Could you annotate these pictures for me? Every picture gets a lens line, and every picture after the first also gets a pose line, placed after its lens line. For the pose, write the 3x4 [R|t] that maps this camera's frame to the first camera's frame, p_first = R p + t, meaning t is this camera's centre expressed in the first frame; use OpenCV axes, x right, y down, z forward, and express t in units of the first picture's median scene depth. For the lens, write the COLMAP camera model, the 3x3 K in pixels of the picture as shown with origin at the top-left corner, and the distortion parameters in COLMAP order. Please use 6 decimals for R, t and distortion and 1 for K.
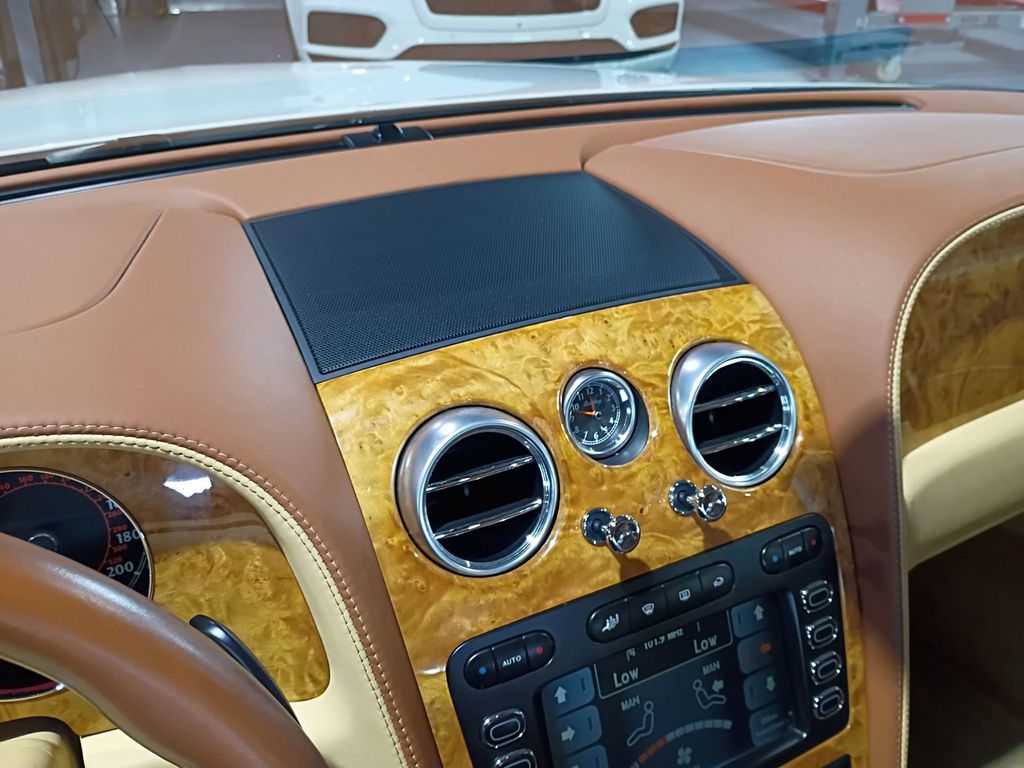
lens RADIAL K [[878.1, 0, 510.0], [0, 878.1, 364.9], [0, 0, 1]] dist [0.058719, -0.083754]
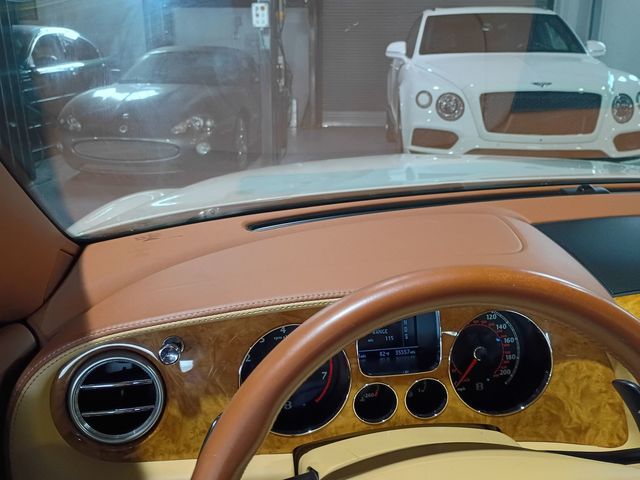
lens RADIAL K [[549.0, 0, 325.1], [0, 549.0, 235.9], [0, 0, 1]] dist [0.055735, -0.070230]
pose [[0.951913, 0.093057, -0.291896, -0.434464], [-0.146022, 0.975383, -0.165243, 0.170265], [0.269333, 0.199920, 0.942068, -0.395733]]
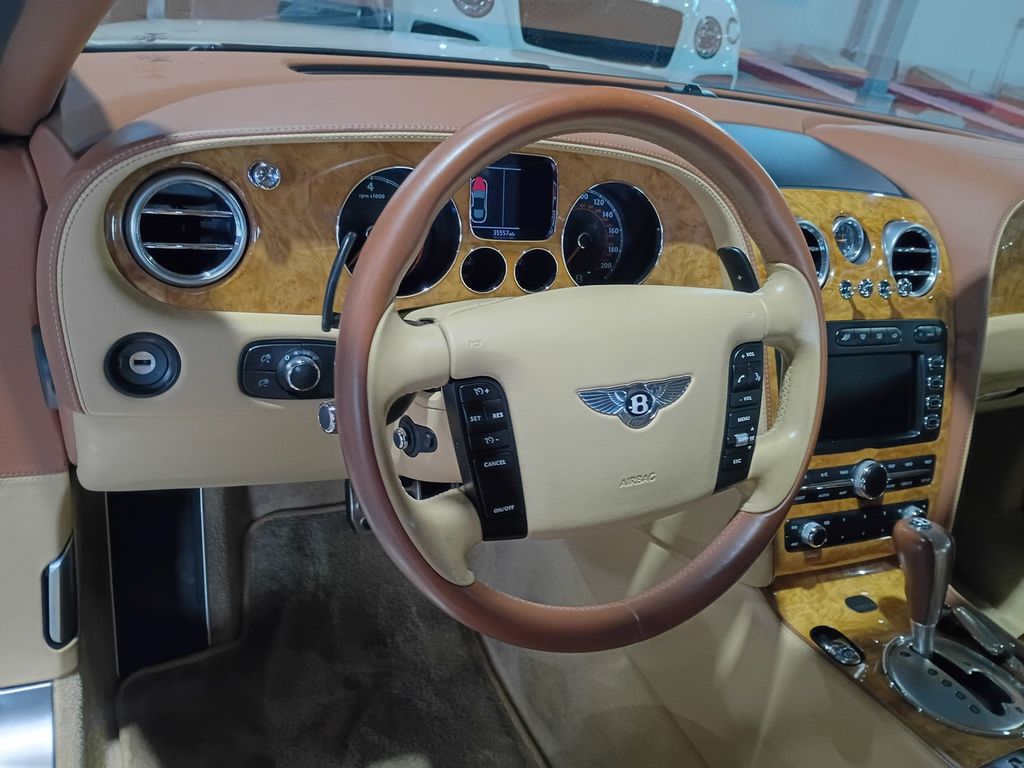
lens RADIAL K [[865.0, 0, 523.2], [0, 865.0, 370.8], [0, 0, 1]] dist [0.030861, -0.006610]
pose [[0.983363, 0.174259, 0.051301, -0.593669], [-0.172229, 0.984175, -0.041672, 0.499417], [-0.057751, 0.032143, 0.997813, -0.772367]]
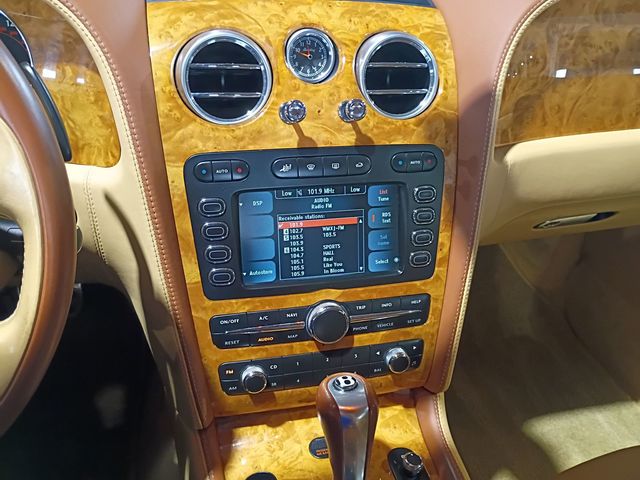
lens RADIAL K [[548.8, 0, 318.7], [0, 548.8, 228.1], [0, 0, 1]] dist [0.058719, -0.083754]
pose [[0.969877, 0.191311, -0.150792, 0.318262], [-0.176239, 0.978428, 0.107788, 0.245517], [0.168160, -0.077966, 0.982672, -0.054105]]
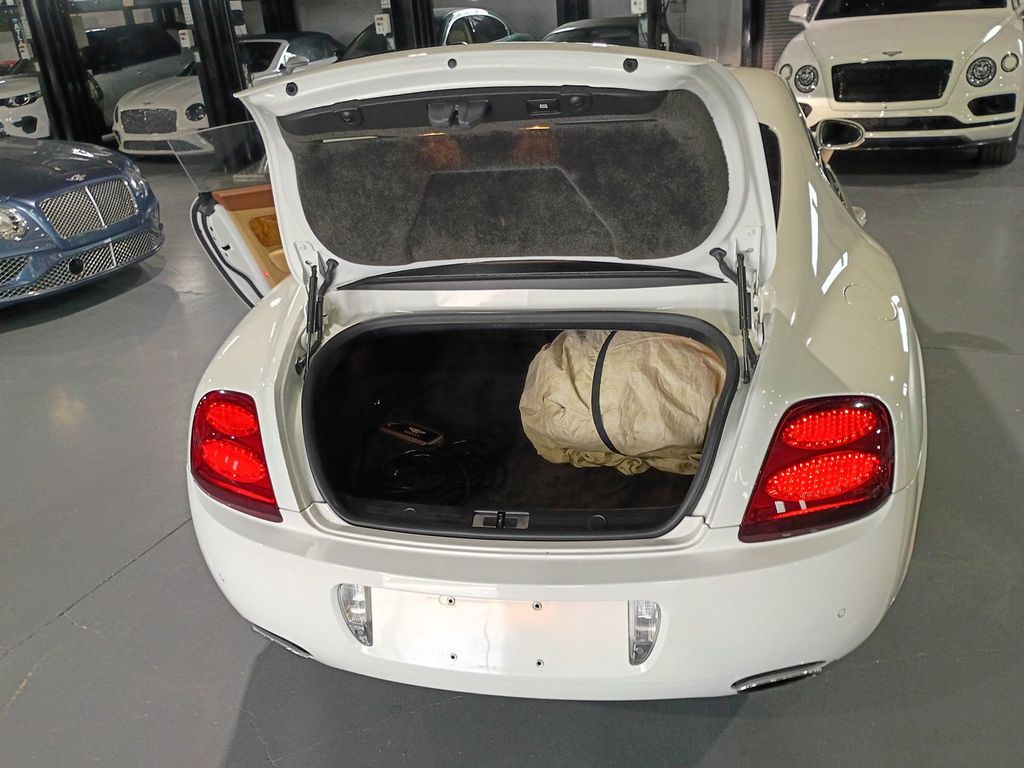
lens RADIAL K [[867.7, 0, 535.4], [0, 867.7, 389.3], [0, 0, 1]] dist [0.065118, -0.082954]
pose [[0.790342, 0.193582, -0.581279, 4.656385], [-0.223271, 0.974531, 0.020973, 2.270527], [0.570534, 0.113206, 0.813434, -6.099168]]
